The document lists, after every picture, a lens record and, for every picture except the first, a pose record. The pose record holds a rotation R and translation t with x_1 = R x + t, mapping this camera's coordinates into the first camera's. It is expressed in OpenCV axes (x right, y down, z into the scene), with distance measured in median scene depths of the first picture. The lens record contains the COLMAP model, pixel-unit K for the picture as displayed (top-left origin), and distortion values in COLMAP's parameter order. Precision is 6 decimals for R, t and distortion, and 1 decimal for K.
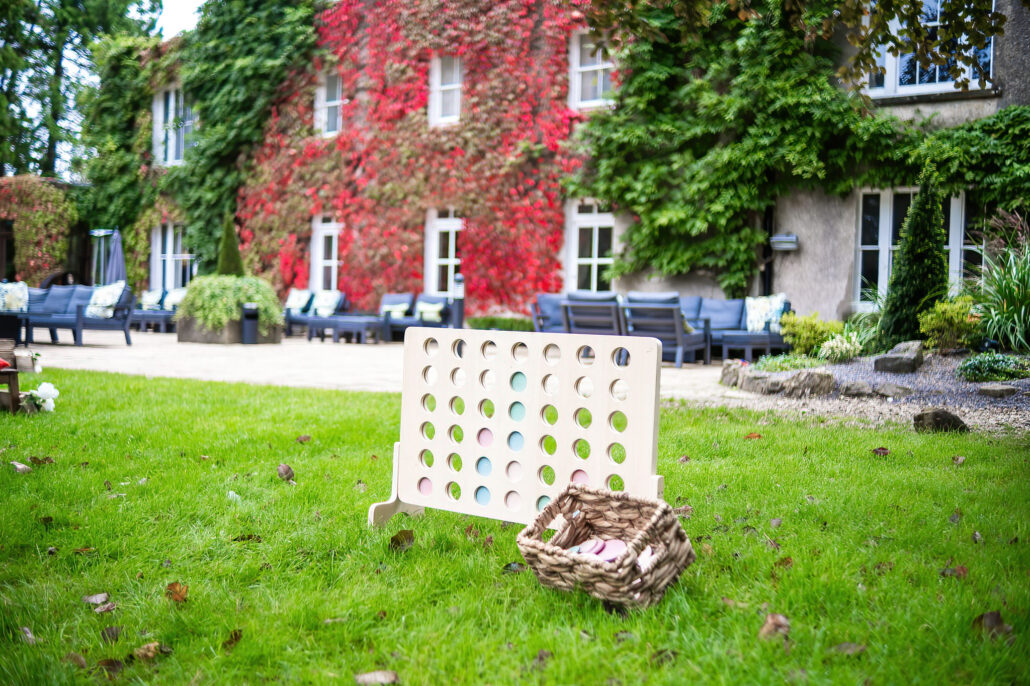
lens RADIAL K [[1036.7, 0, 515.0], [0, 1036.7, 343.0], [0, 0, 1]] dist [-0.121184, 0.183462]
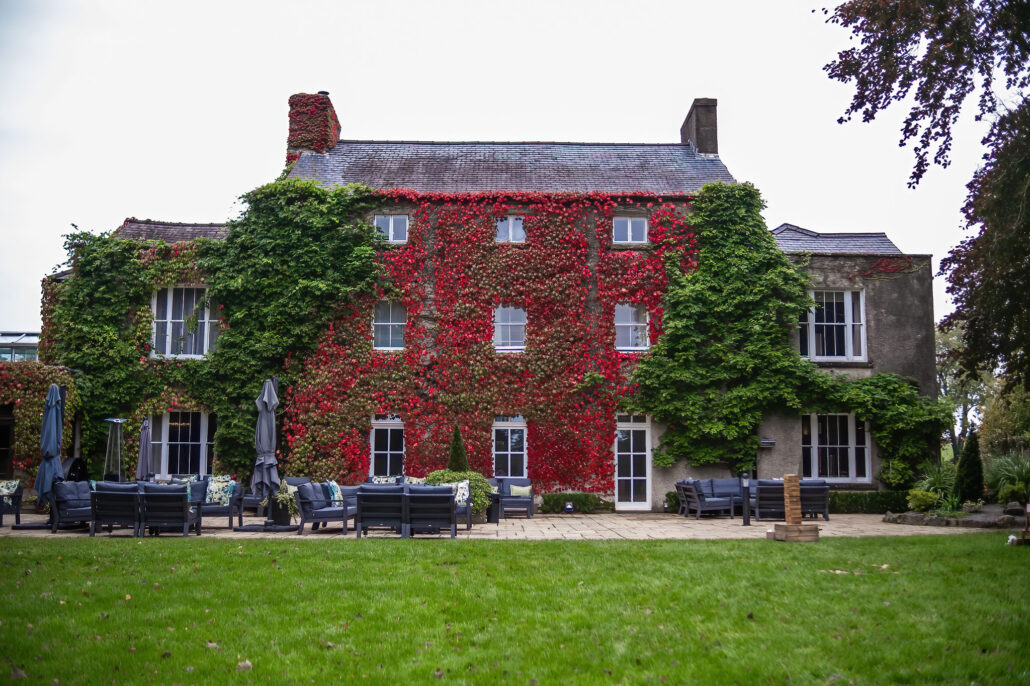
lens RADIAL K [[1036.7, 0, 515.0], [0, 1036.7, 343.0], [0, 0, 1]] dist [-0.121184, 0.183462]
pose [[0.806764, 0.046229, 0.589062, -1.045368], [0.035410, 0.991360, -0.126297, -0.060287], [-0.589811, 0.122751, 0.798157, -0.125321]]
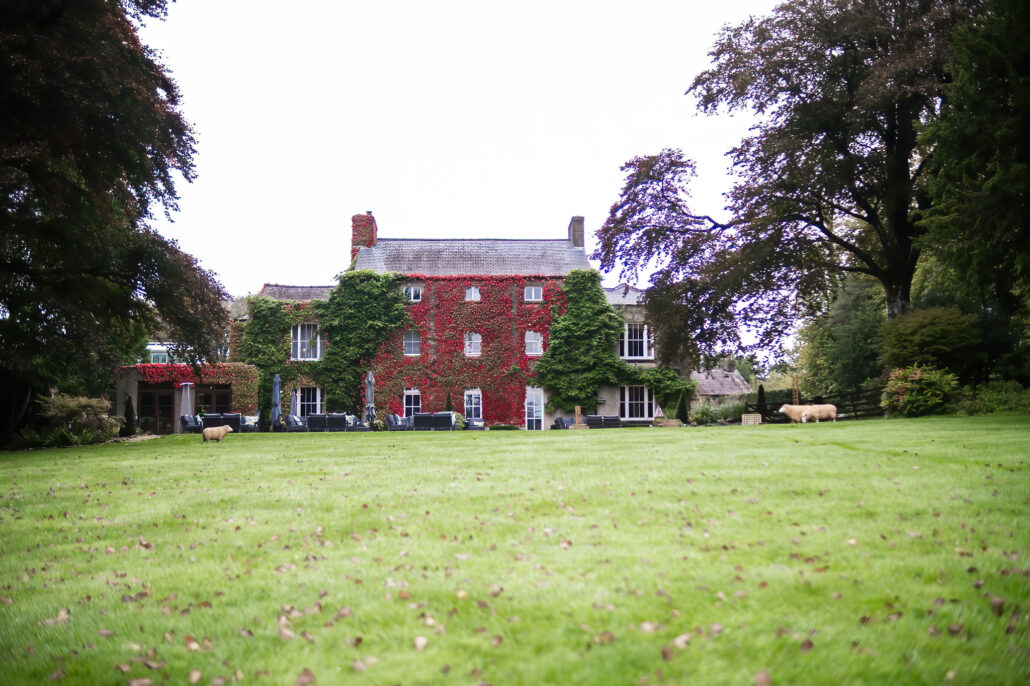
lens RADIAL K [[1036.7, 0, 515.0], [0, 1036.7, 343.0], [0, 0, 1]] dist [-0.121184, 0.183462]
pose [[0.785500, 0.031915, 0.618039, -2.015650], [0.046385, 0.992824, -0.110221, 0.074674], [-0.617121, 0.115247, 0.778383, -1.458938]]
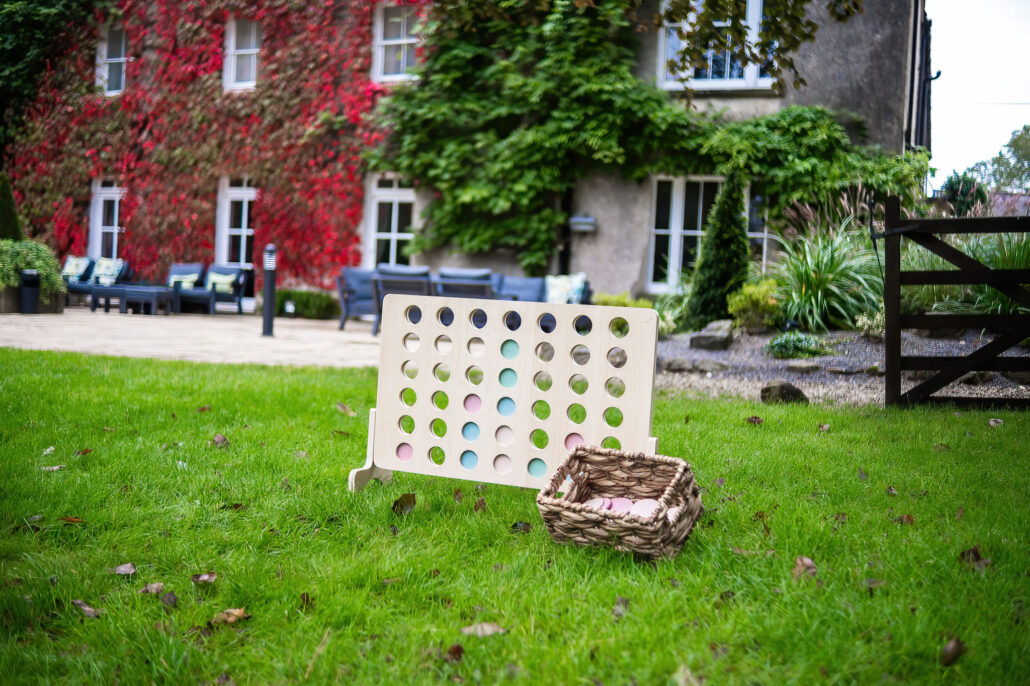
lens RADIAL K [[1036.7, 0, 515.0], [0, 1036.7, 343.0], [0, 0, 1]] dist [-0.121184, 0.183462]
pose [[0.973983, 0.012009, 0.226301, -0.037388], [-0.017167, 0.999635, 0.020838, 0.001525], [-0.225969, -0.024181, 0.973834, -0.001868]]
